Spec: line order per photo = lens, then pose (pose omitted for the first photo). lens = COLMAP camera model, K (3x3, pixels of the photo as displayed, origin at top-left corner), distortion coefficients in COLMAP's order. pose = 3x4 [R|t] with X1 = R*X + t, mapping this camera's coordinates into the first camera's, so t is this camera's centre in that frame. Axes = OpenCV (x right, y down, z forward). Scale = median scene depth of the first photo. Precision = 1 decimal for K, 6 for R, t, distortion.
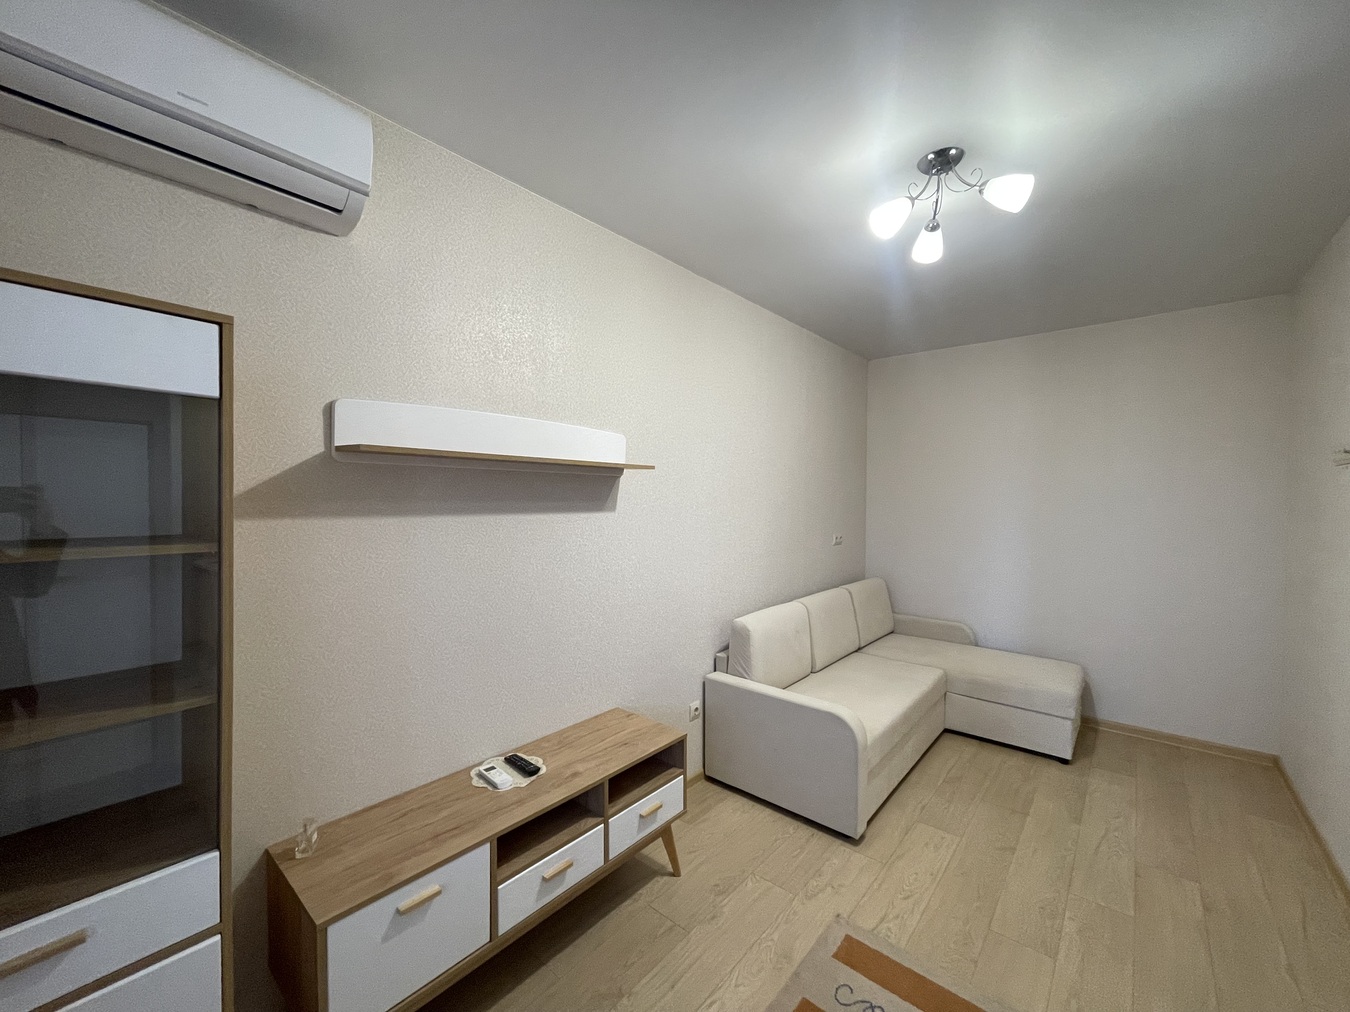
lens RADIAL K [[544.7, 0, 675.0], [0, 544.7, 506.0], [0, 0, 1]] dist [-0.001107, -0.000274]
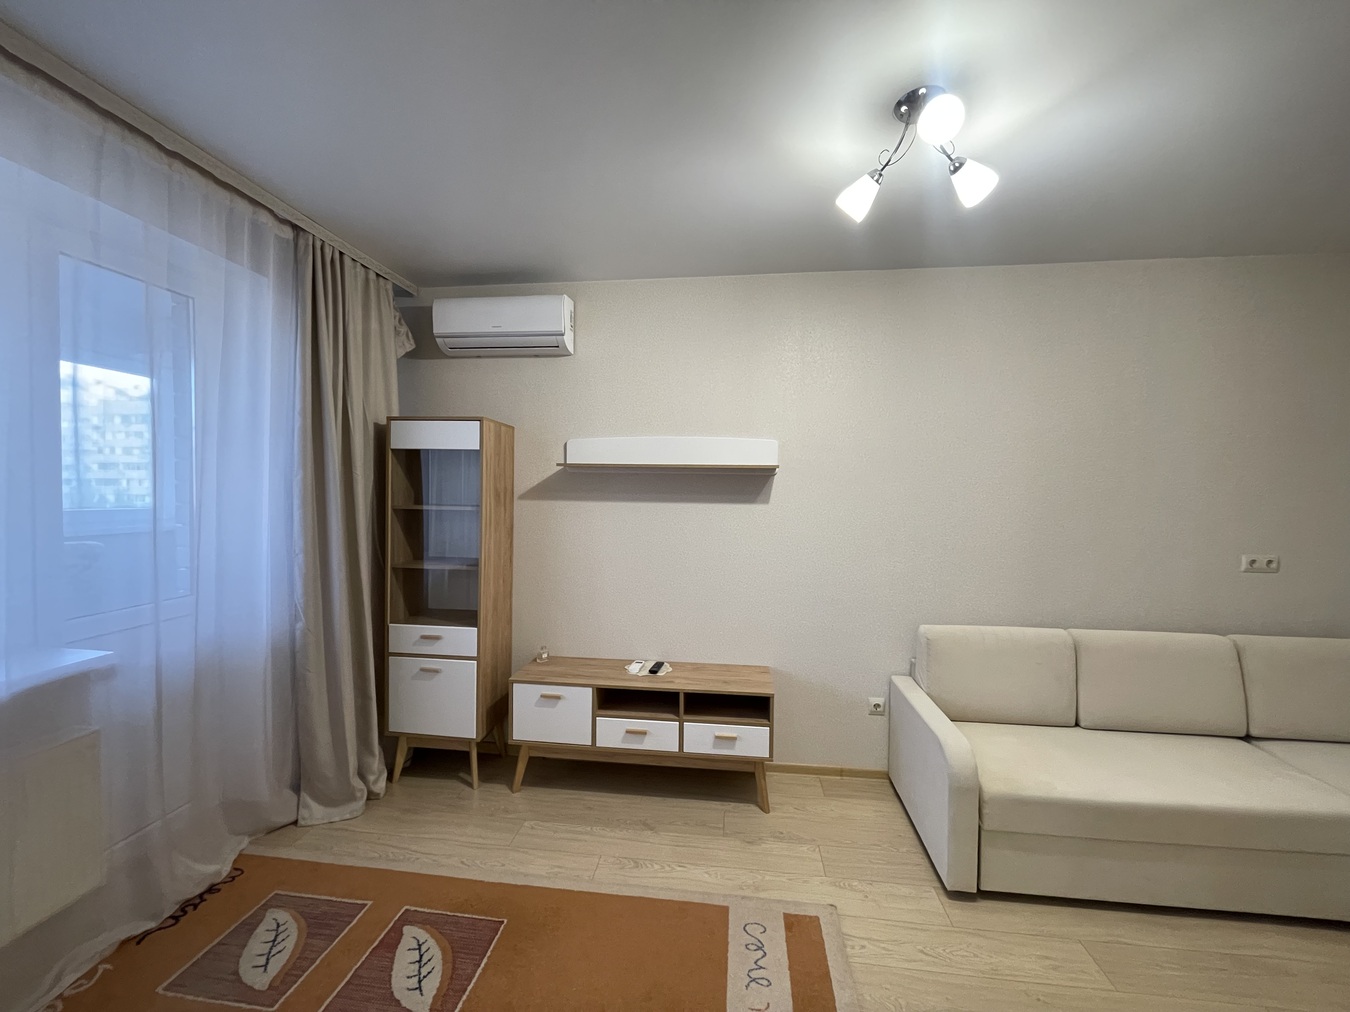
lens RADIAL K [[544.7, 0, 675.0], [0, 544.7, 506.0], [0, 0, 1]] dist [-0.001107, -0.000274]
pose [[0.558969, 0.020670, -0.828931, 0.985419], [-0.024059, 0.999673, 0.008704, 0.011350], [0.828840, 0.015078, 0.559283, 0.188129]]
